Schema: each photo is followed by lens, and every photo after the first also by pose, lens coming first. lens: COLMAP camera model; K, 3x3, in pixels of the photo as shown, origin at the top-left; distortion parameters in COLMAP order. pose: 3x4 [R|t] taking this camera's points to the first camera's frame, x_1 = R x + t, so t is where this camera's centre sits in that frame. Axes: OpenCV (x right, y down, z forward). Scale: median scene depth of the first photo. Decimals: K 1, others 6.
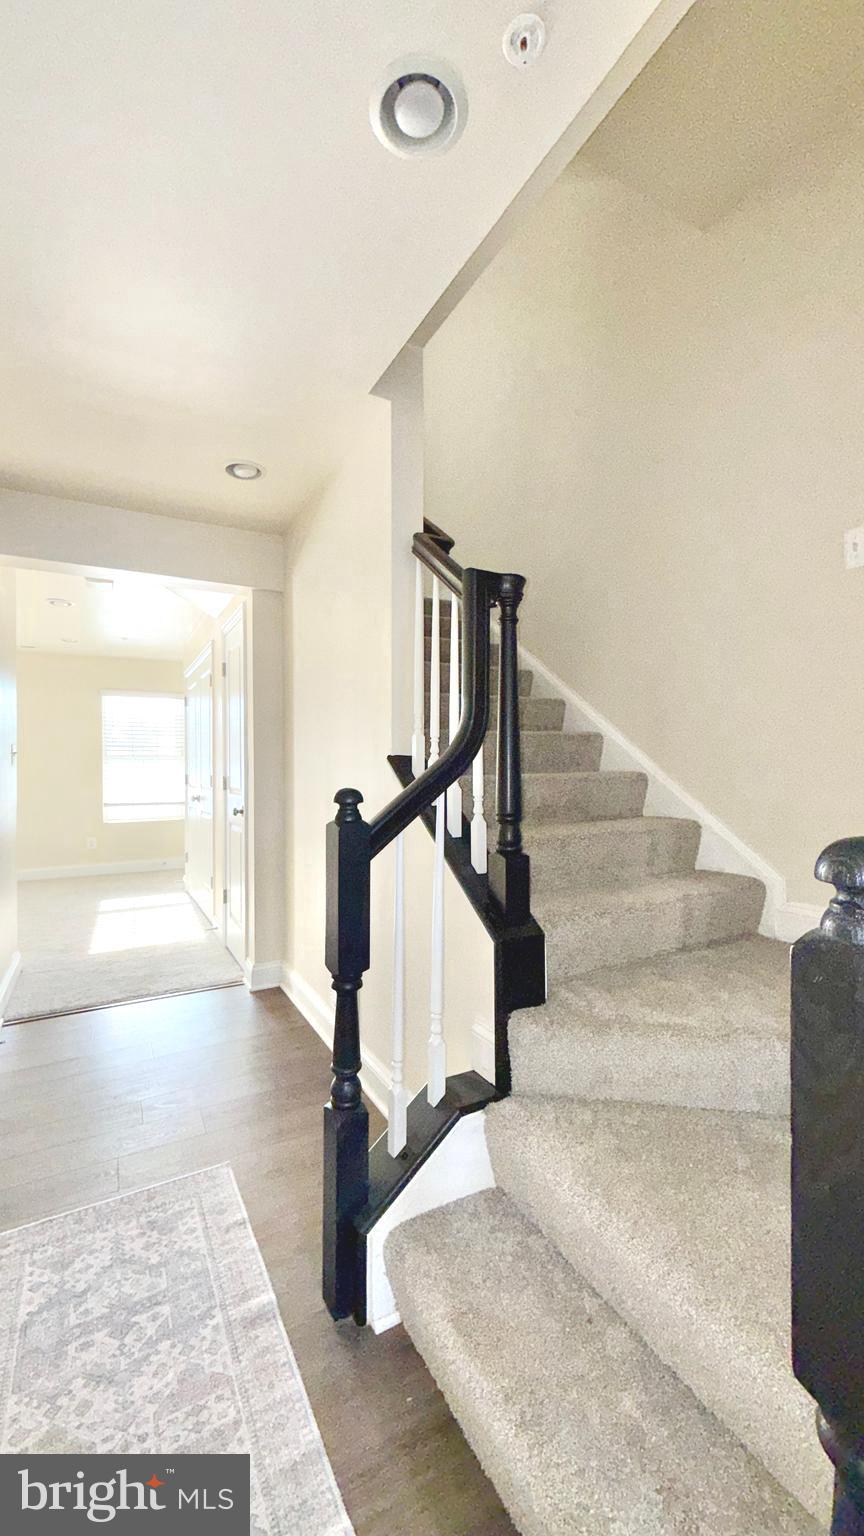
lens RADIAL K [[616.0, 0, 439.3], [0, 616.0, 764.0], [0, 0, 1]] dist [0.000539, 0.000792]
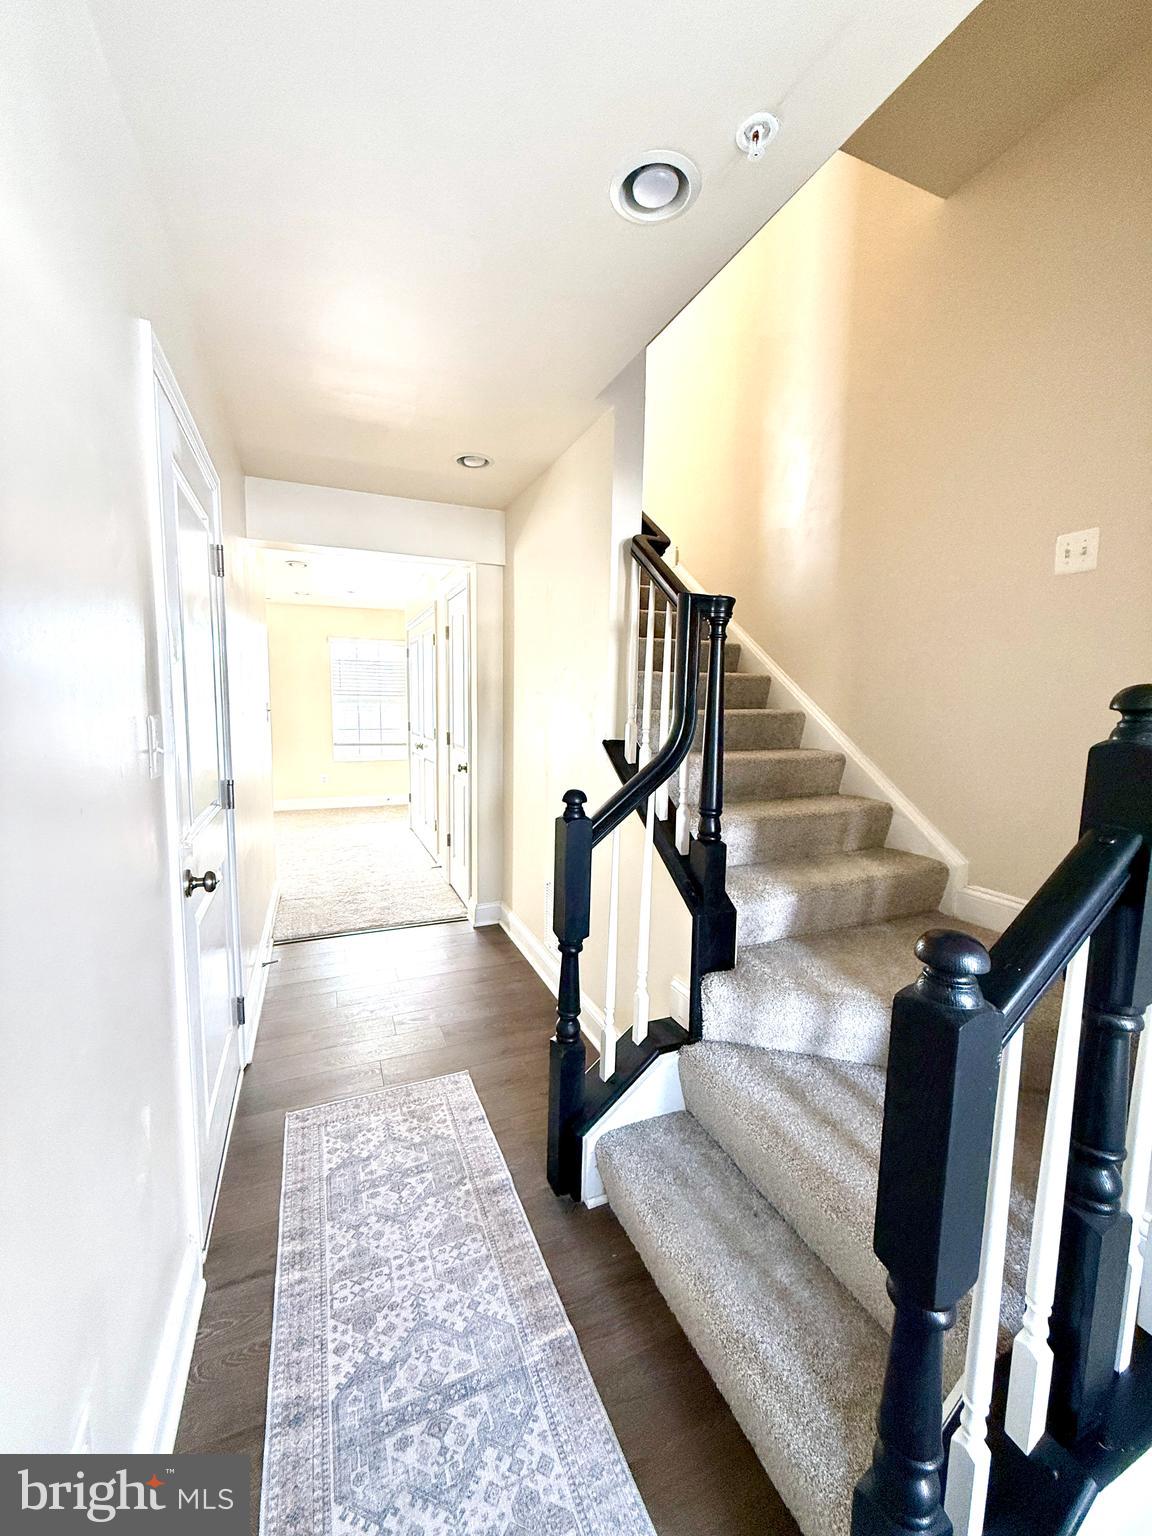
lens RADIAL K [[608.2, 0, 584.0], [0, 608.2, 771.4], [0, 0, 1]] dist [0.004104, 0.000188]
pose [[0.995045, 0.031963, -0.094152, -0.017474], [-0.021029, 0.993153, 0.114912, -0.116263], [0.097181, -0.112362, 0.988904, -0.141349]]
